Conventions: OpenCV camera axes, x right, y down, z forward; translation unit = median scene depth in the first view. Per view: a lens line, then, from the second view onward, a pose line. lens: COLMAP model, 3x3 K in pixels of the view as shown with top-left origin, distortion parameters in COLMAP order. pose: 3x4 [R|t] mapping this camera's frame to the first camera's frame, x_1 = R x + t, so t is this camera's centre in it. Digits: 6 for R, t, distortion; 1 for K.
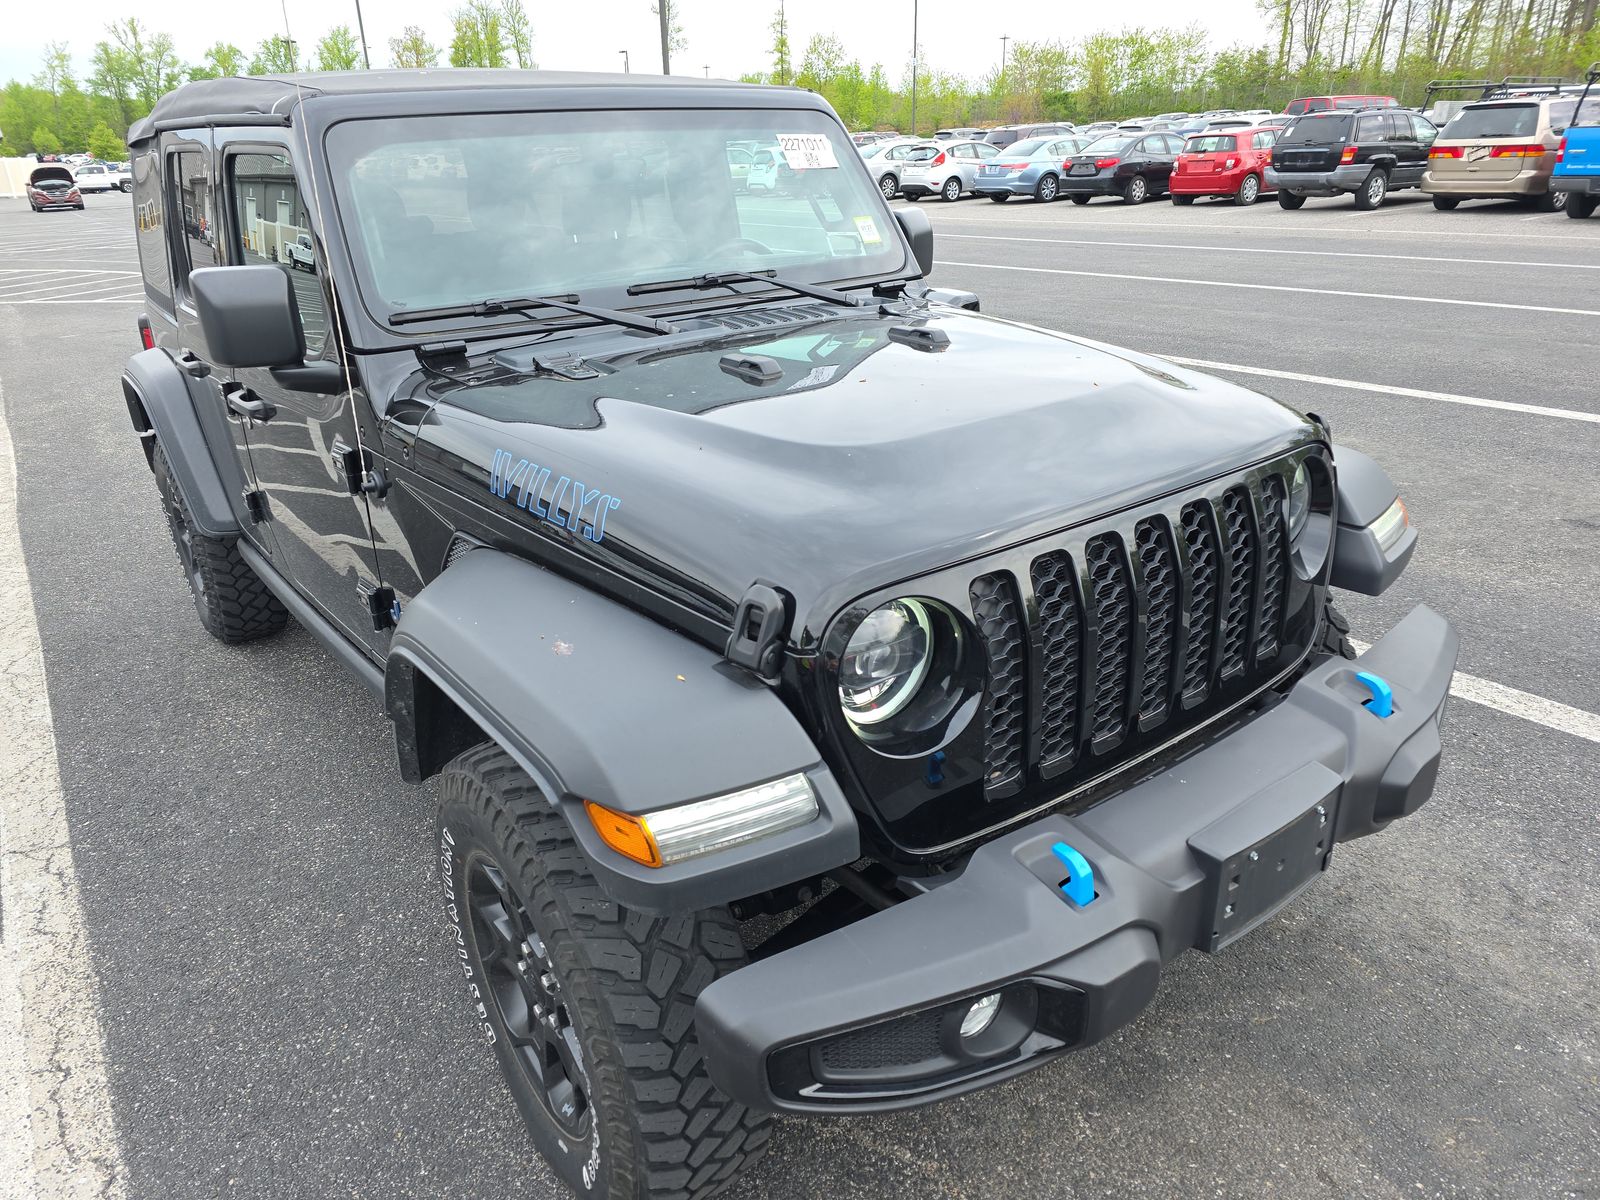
lens RADIAL K [[1087.7, 0, 803.9], [0, 1087.7, 593.3], [0, 0, 1]] dist [0.019999, -0.013089]
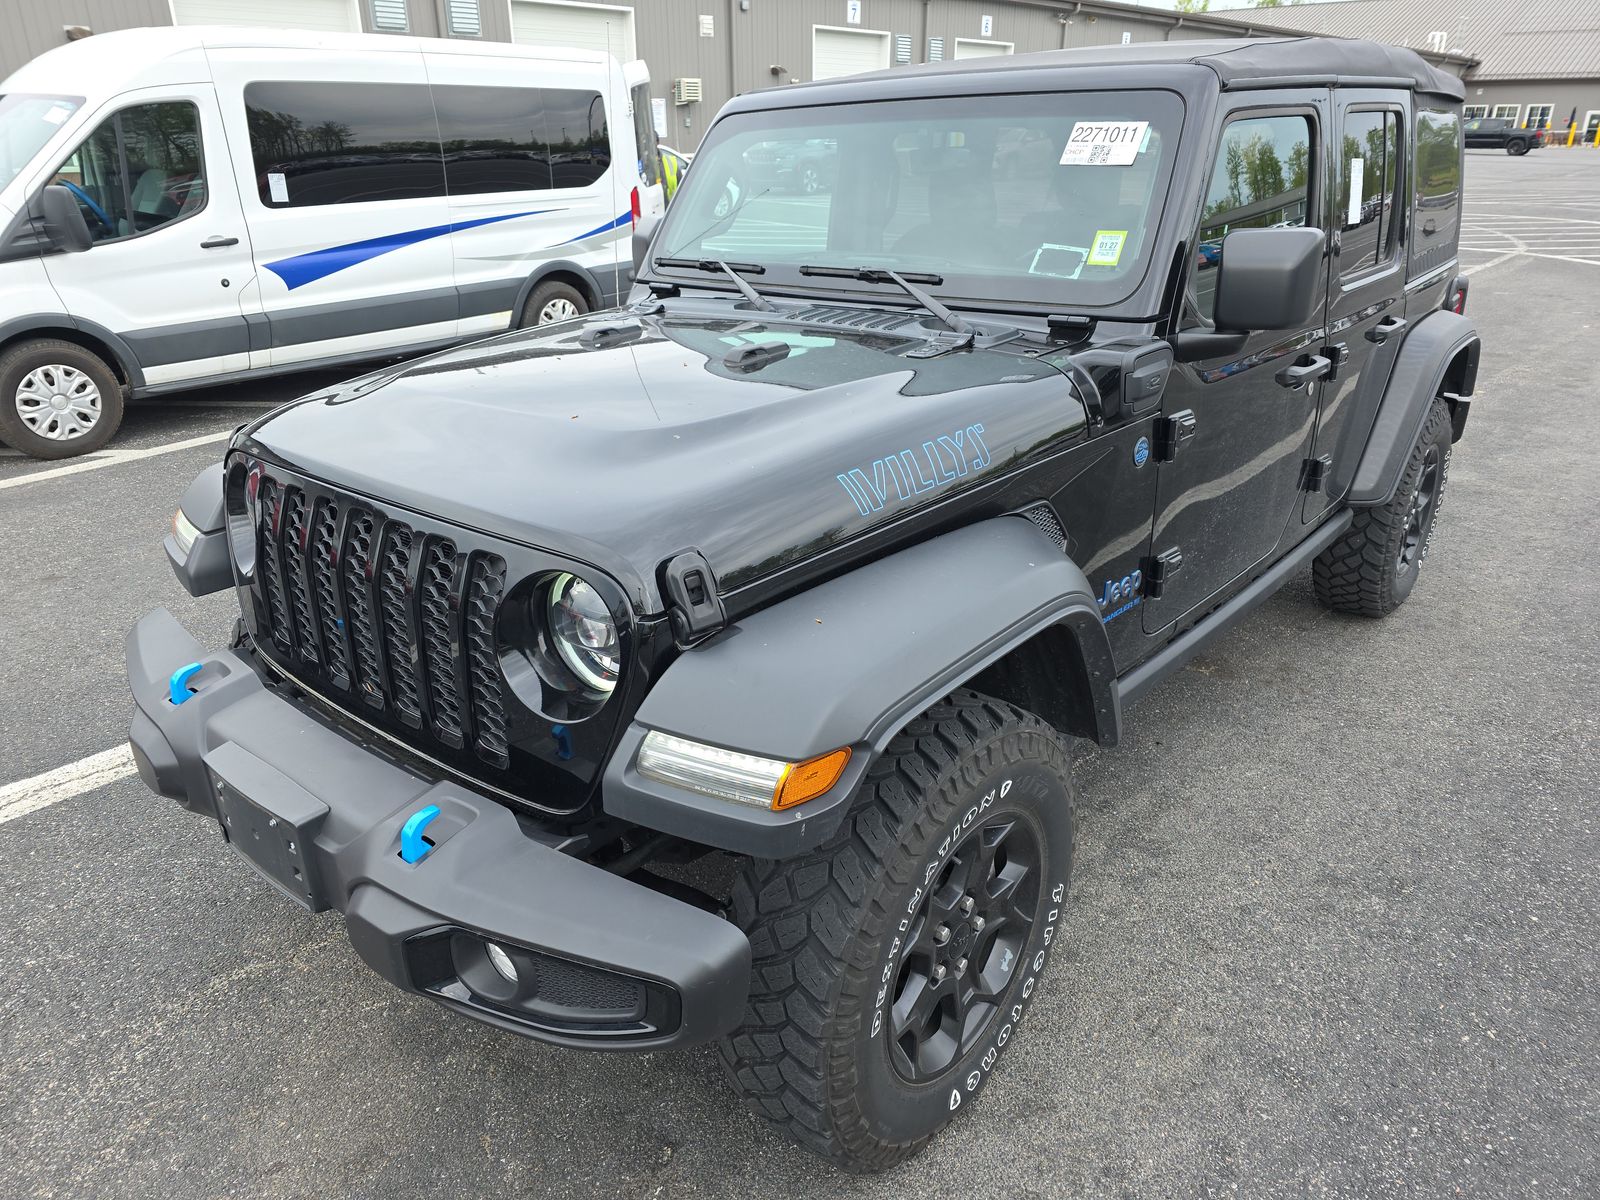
lens RADIAL K [[1087.7, 0, 792.3], [0, 1087.7, 606.3], [0, 0, 1]] dist [0.019999, -0.013089]
pose [[0.220838, 0.407634, -0.886039, 0.883272], [-0.359932, 0.878404, 0.314412, -0.301022], [0.906466, 0.249480, 0.340705, 0.656513]]
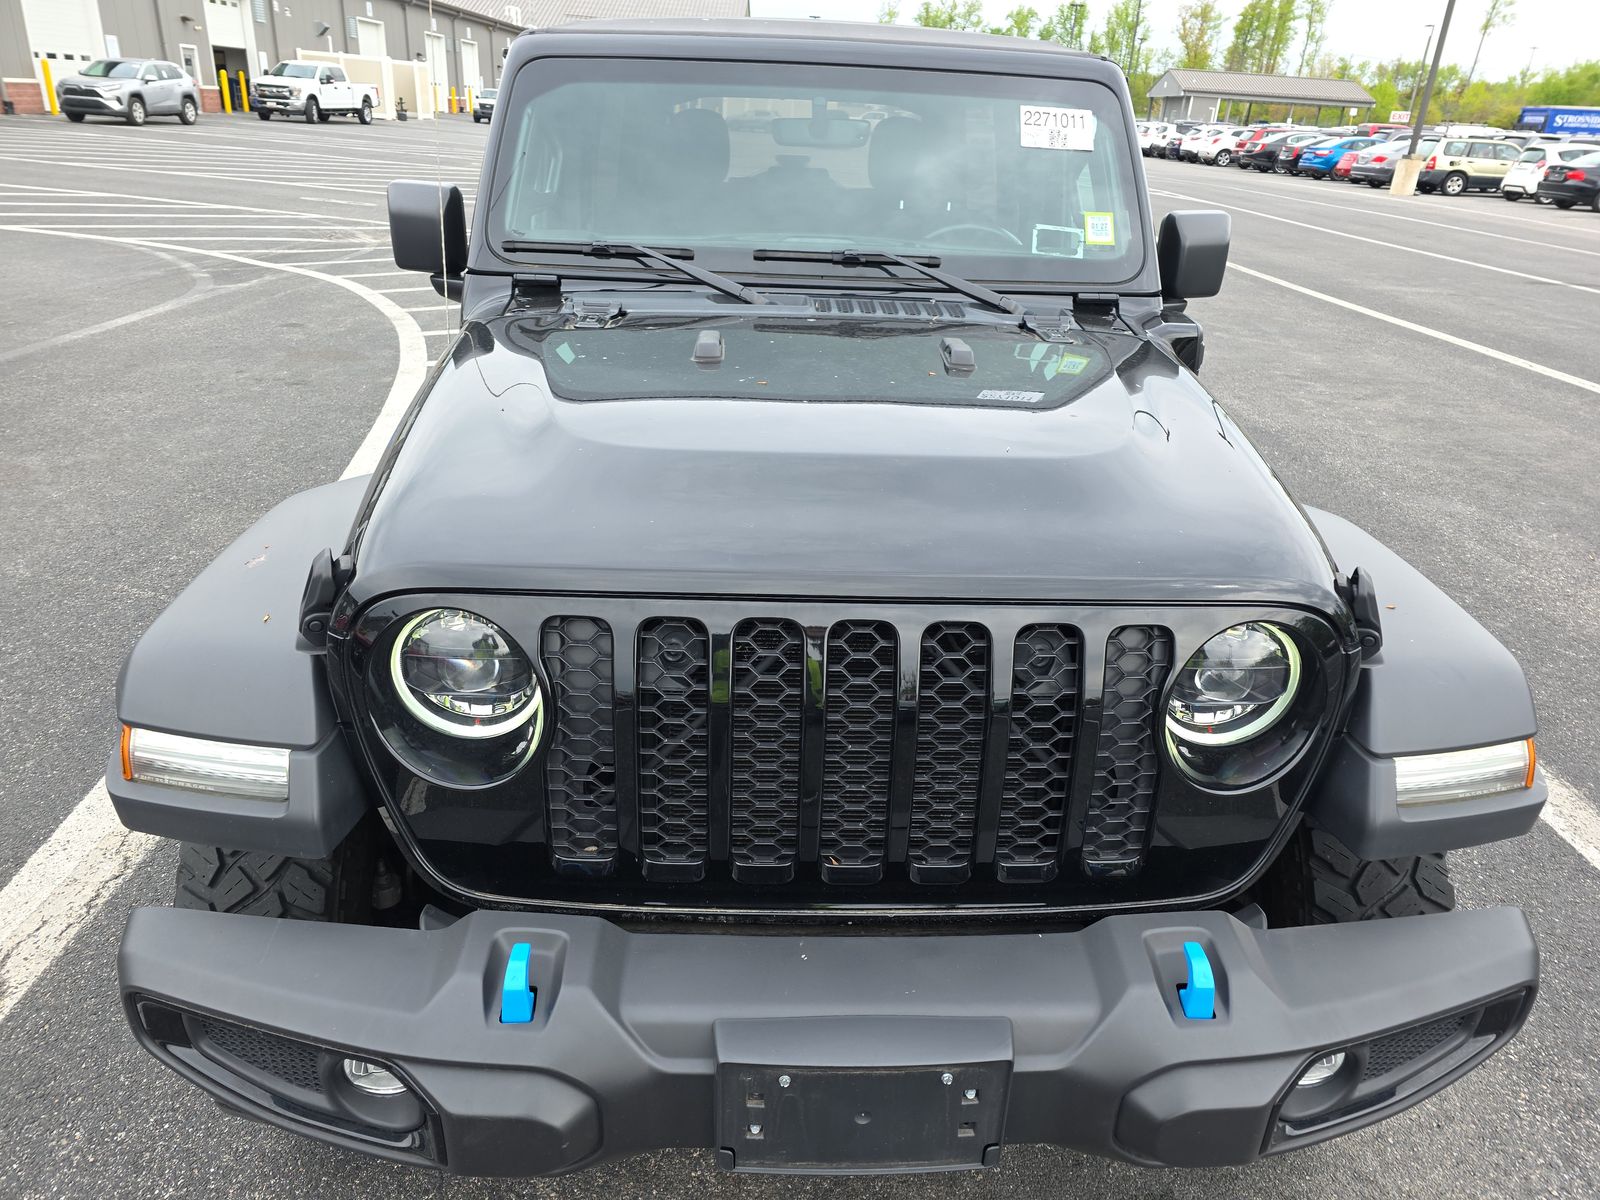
lens RADIAL K [[1087.7, 0, 832.8], [0, 1087.7, 603.8], [0, 0, 1]] dist [0.019999, -0.013089]
pose [[0.818740, 0.297284, -0.491210, 0.426887], [-0.282125, 0.953417, 0.106774, -0.100282], [0.500071, 0.051163, 0.864472, 0.209096]]
